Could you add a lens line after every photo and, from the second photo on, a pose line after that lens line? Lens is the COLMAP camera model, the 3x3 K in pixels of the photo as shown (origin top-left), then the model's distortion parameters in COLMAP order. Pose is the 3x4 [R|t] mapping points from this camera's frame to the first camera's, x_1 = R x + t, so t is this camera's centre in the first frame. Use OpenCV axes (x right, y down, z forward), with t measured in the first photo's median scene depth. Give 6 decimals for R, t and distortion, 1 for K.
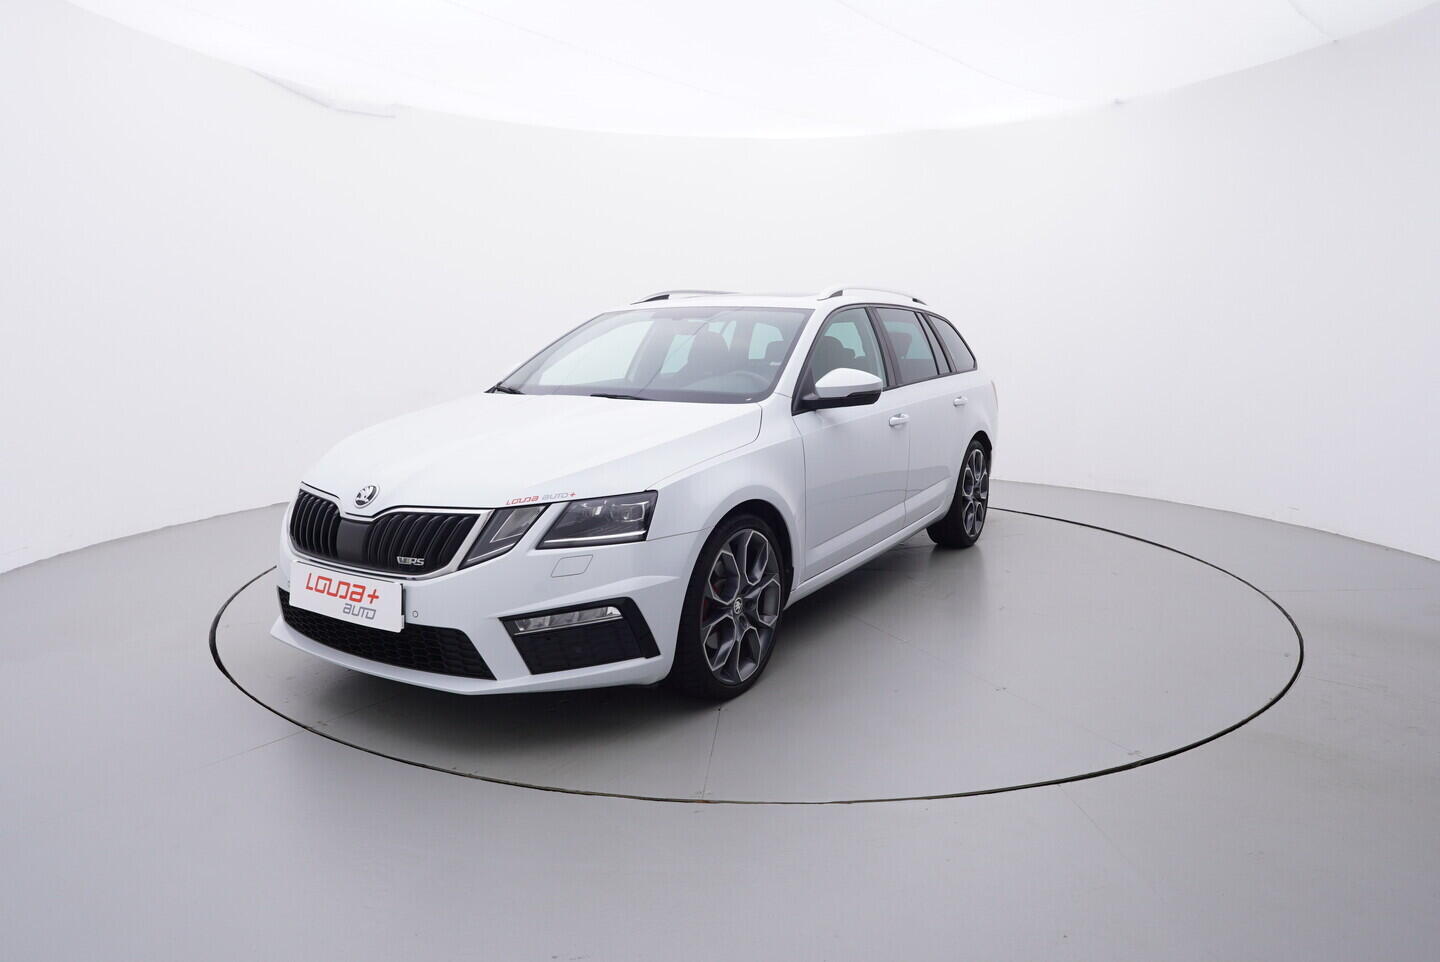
lens RADIAL K [[909.9, 0, 724.7], [0, 909.9, 490.3], [0, 0, 1]] dist [-0.044637, -0.005336]
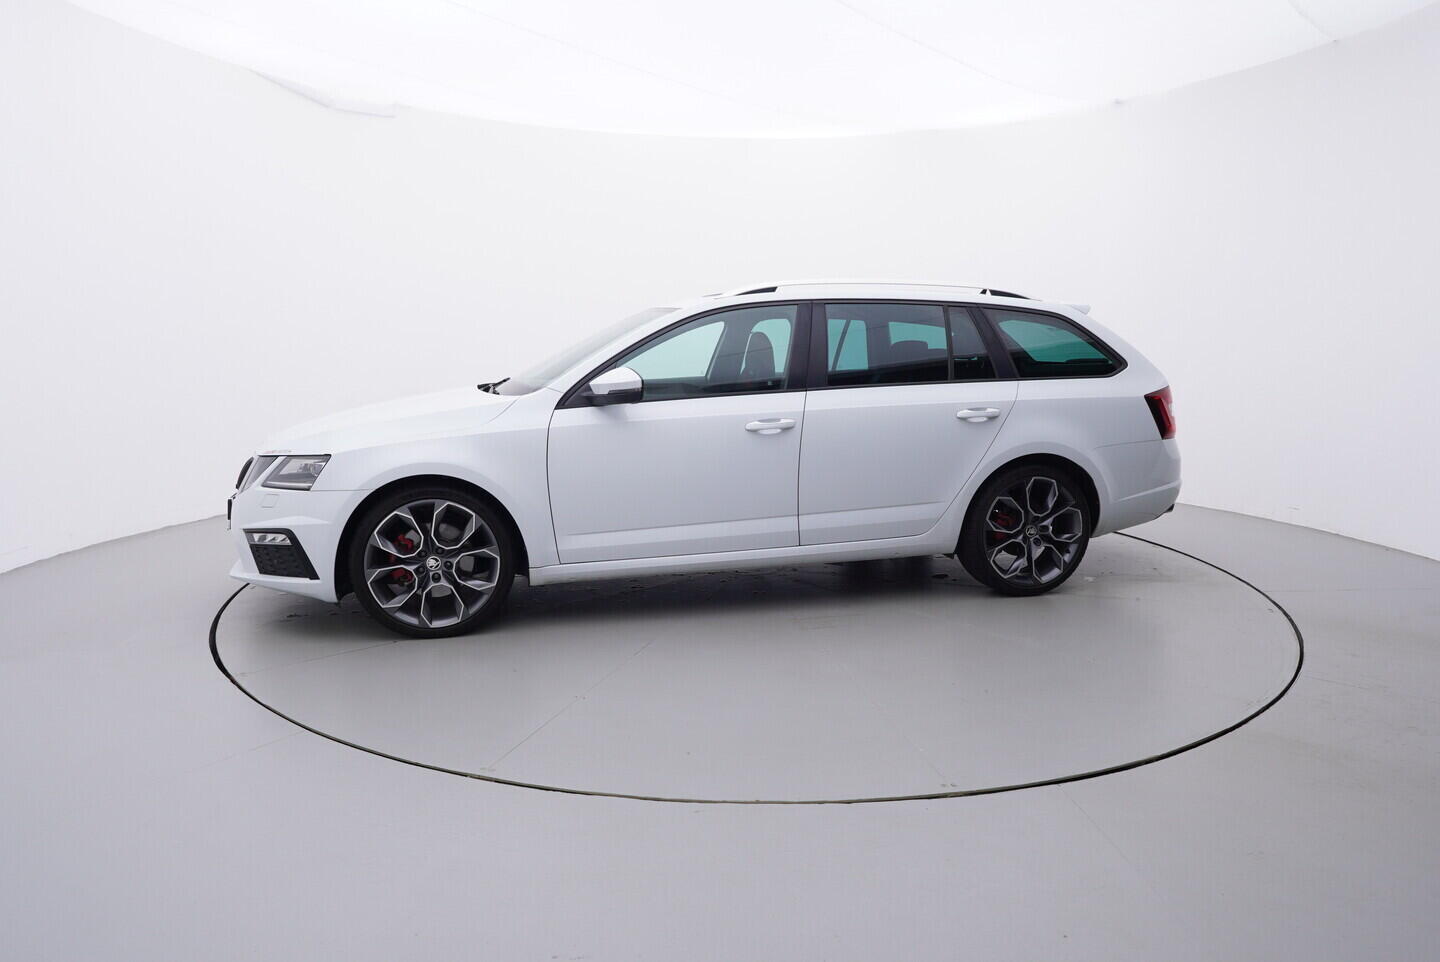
lens RADIAL K [[909.9, 0, 718.2], [0, 909.9, 481.7], [0, 0, 1]] dist [-0.044637, -0.005336]
pose [[0.715827, 0.112273, -0.689193, 1.270488], [-0.116233, 0.992378, 0.040939, -0.083029], [0.688536, 0.050801, 0.723420, 0.461700]]
